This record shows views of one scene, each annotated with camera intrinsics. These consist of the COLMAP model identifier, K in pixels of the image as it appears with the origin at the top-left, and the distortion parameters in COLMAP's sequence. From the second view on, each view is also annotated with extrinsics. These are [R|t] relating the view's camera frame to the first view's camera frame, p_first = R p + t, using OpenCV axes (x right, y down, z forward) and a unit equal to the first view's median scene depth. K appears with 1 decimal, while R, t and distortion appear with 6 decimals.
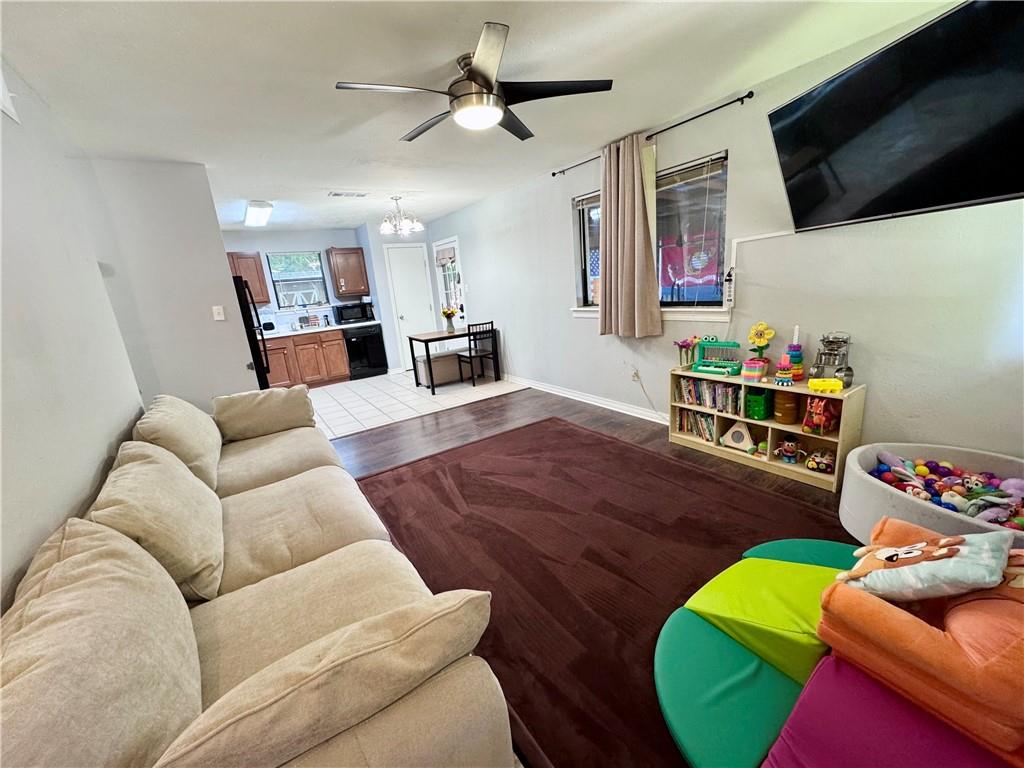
lens RADIAL K [[408.0, 0, 512.9], [0, 408.0, 385.5], [0, 0, 1]] dist [-0.003987, -0.000675]
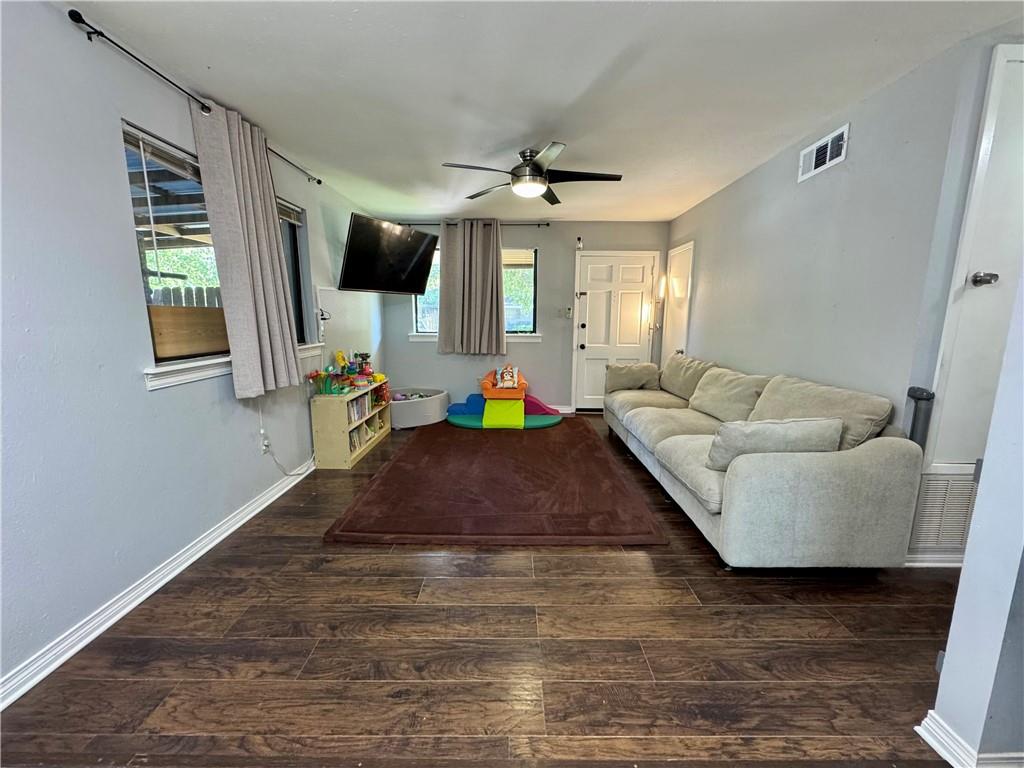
lens RADIAL K [[408.0, 0, 512.3], [0, 408.0, 386.0], [0, 0, 1]] dist [-0.003987, -0.000675]
pose [[-0.819746, -0.014535, 0.572543, -0.275281], [0.208320, 0.923635, 0.321714, -0.154283], [-0.533497, 0.382996, -0.754118, 0.753595]]
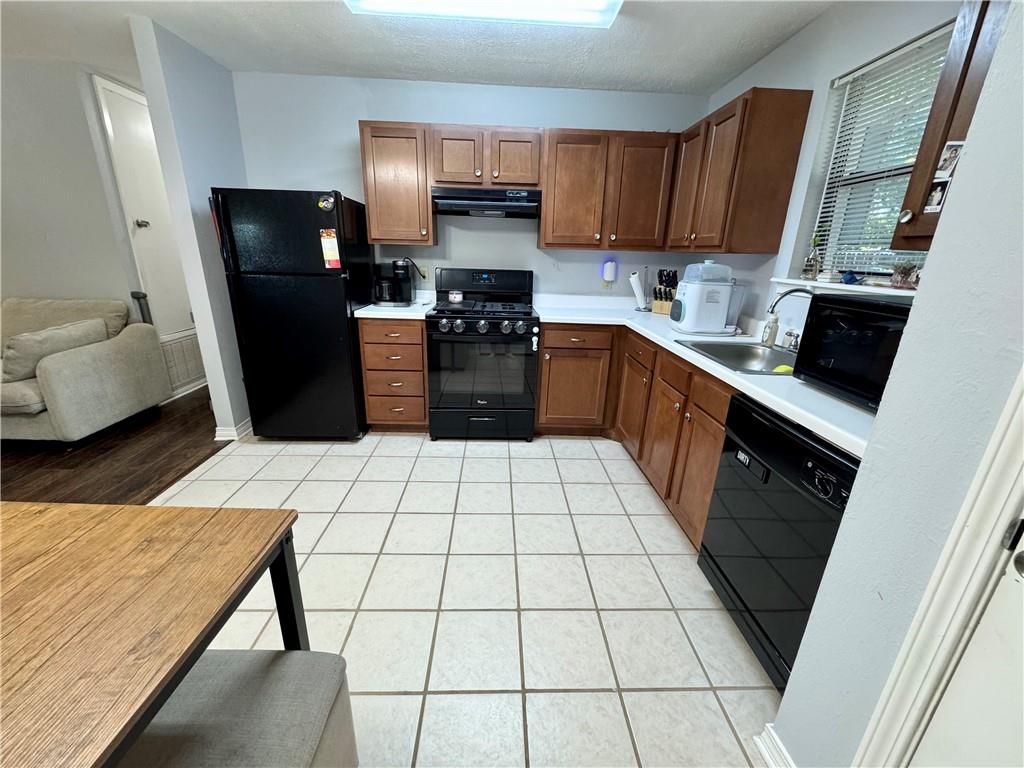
lens RADIAL K [[408.0, 0, 511.6], [0, 408.0, 383.3], [0, 0, 1]] dist [-0.003987, -0.000675]
pose [[-0.531654, 0.326733, -0.781402, -0.172923], [-0.197462, 0.849353, 0.489497, -0.228245], [0.823621, 0.414541, -0.387045, 0.973603]]
